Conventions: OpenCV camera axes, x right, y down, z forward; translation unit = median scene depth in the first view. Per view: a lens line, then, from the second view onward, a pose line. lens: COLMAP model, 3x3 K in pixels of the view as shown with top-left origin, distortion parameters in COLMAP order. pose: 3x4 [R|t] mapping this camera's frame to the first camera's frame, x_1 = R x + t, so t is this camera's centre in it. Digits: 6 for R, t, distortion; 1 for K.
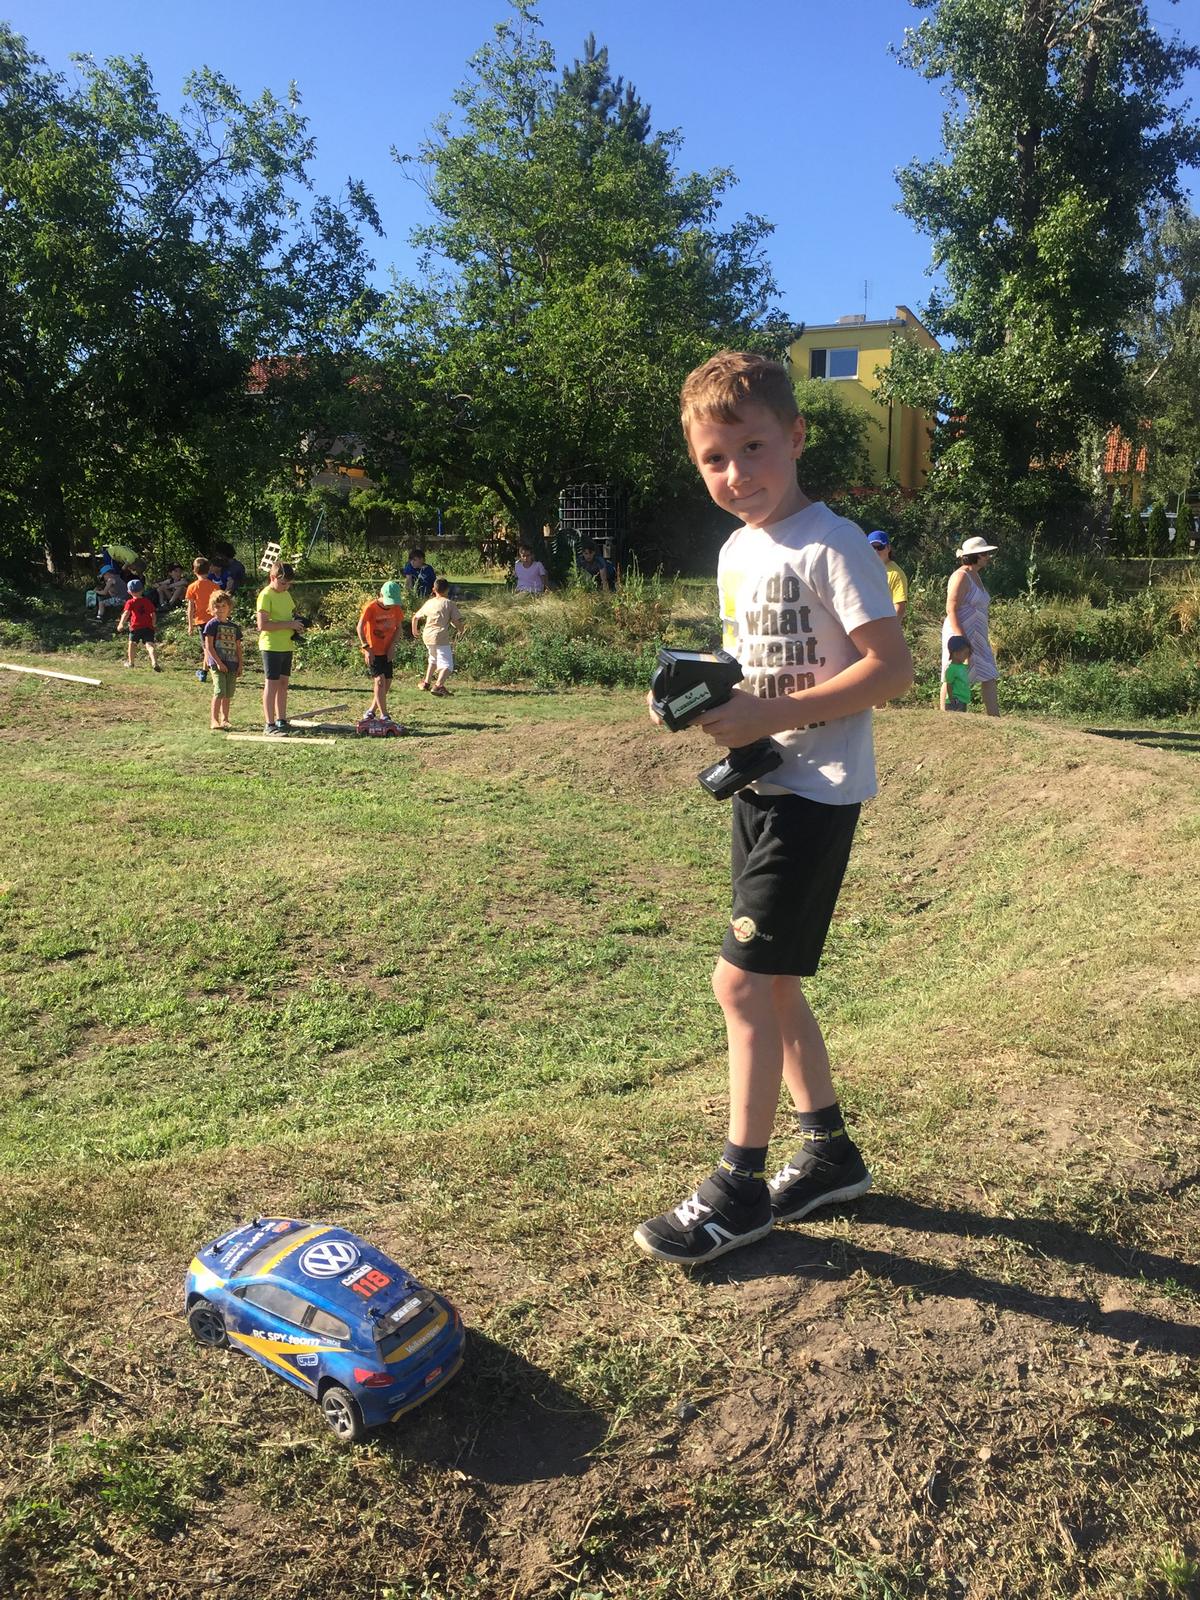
lens RADIAL K [[1342.1, 0, 635.0], [0, 1342.1, 802.6], [0, 0, 1]] dist [0.049149, -0.070768]
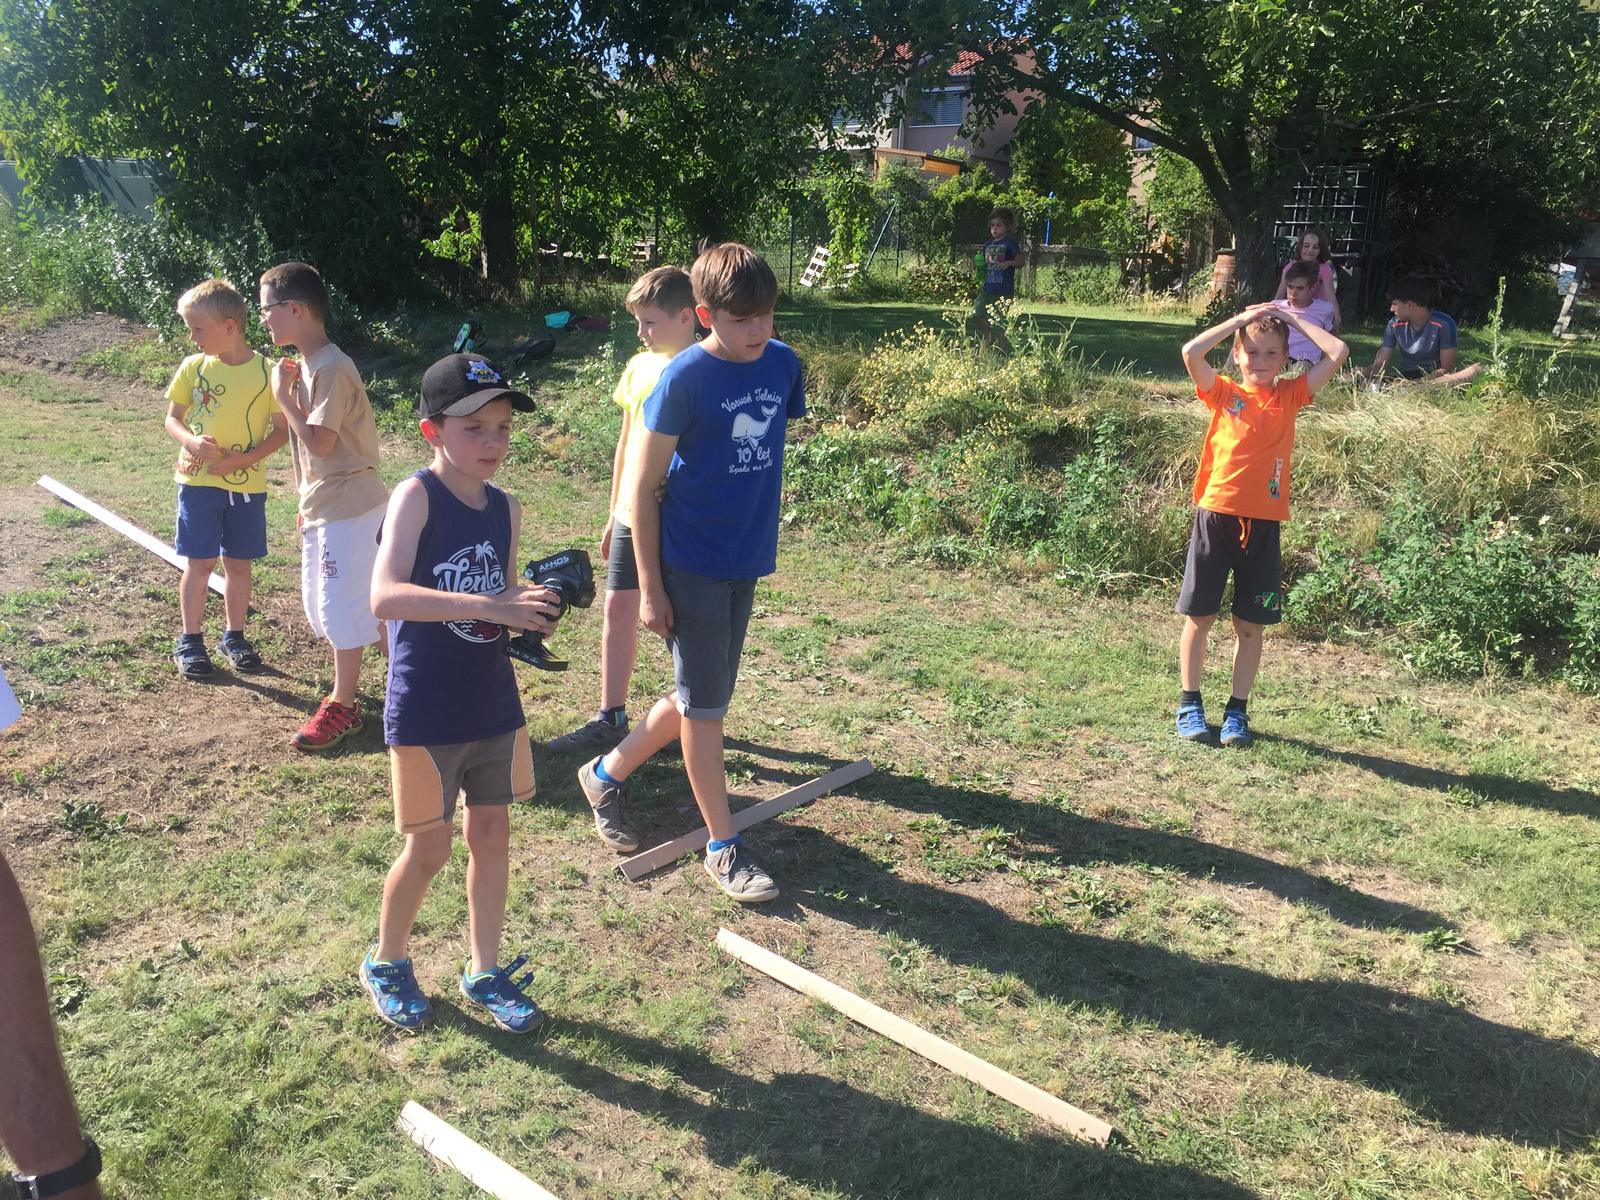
lens RADIAL K [[1368.1, 0, 775.5], [0, 1368.1, 543.0], [0, 0, 1]] dist [0.046119, -0.160370]
pose [[0.950804, 0.096994, -0.294216, -0.126455], [-0.092368, 0.995284, 0.029613, -0.111800], [0.295701, -0.000980, 0.955280, 0.597194]]
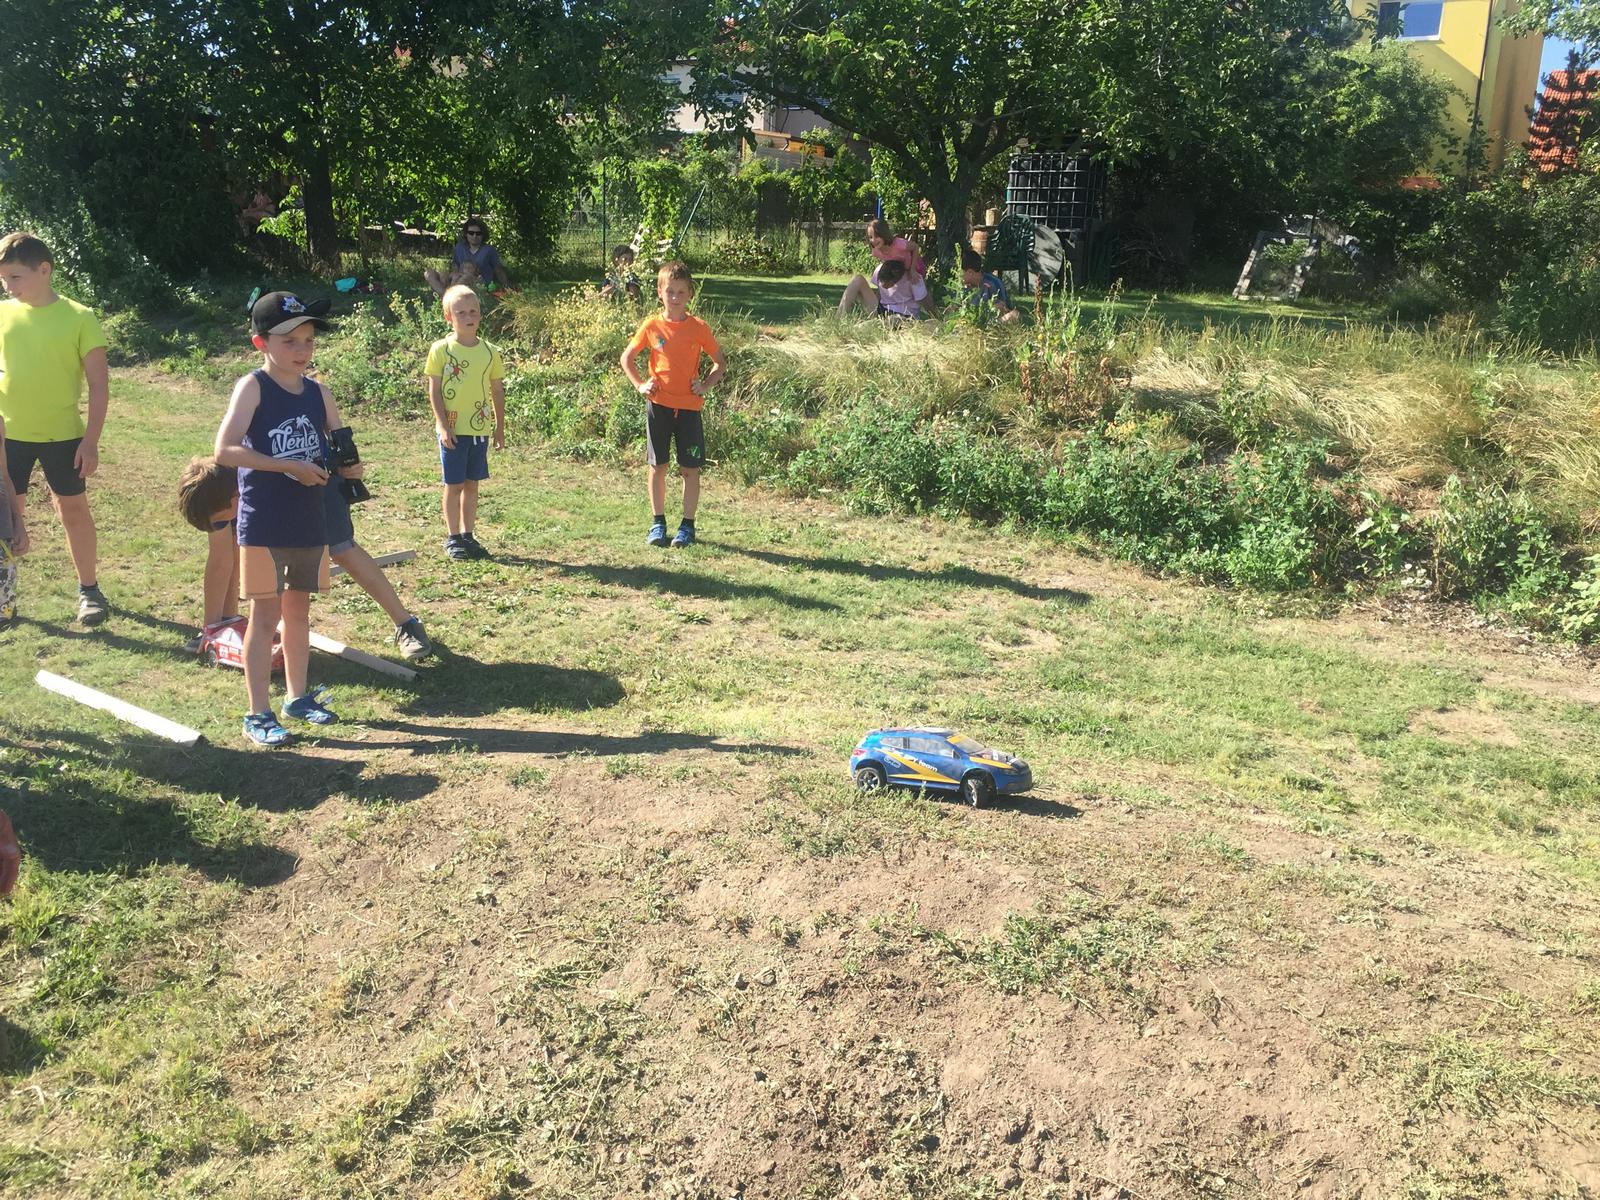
lens RADIAL K [[1351.6, 0, 797.3], [0, 1351.6, 597.4], [0, 0, 1]] dist [-0.002583, -0.007446]
pose [[0.970624, 0.093195, -0.221819, 0.025625], [-0.077296, 0.993847, 0.079326, -0.090838], [0.227847, -0.059850, 0.971856, 0.477420]]
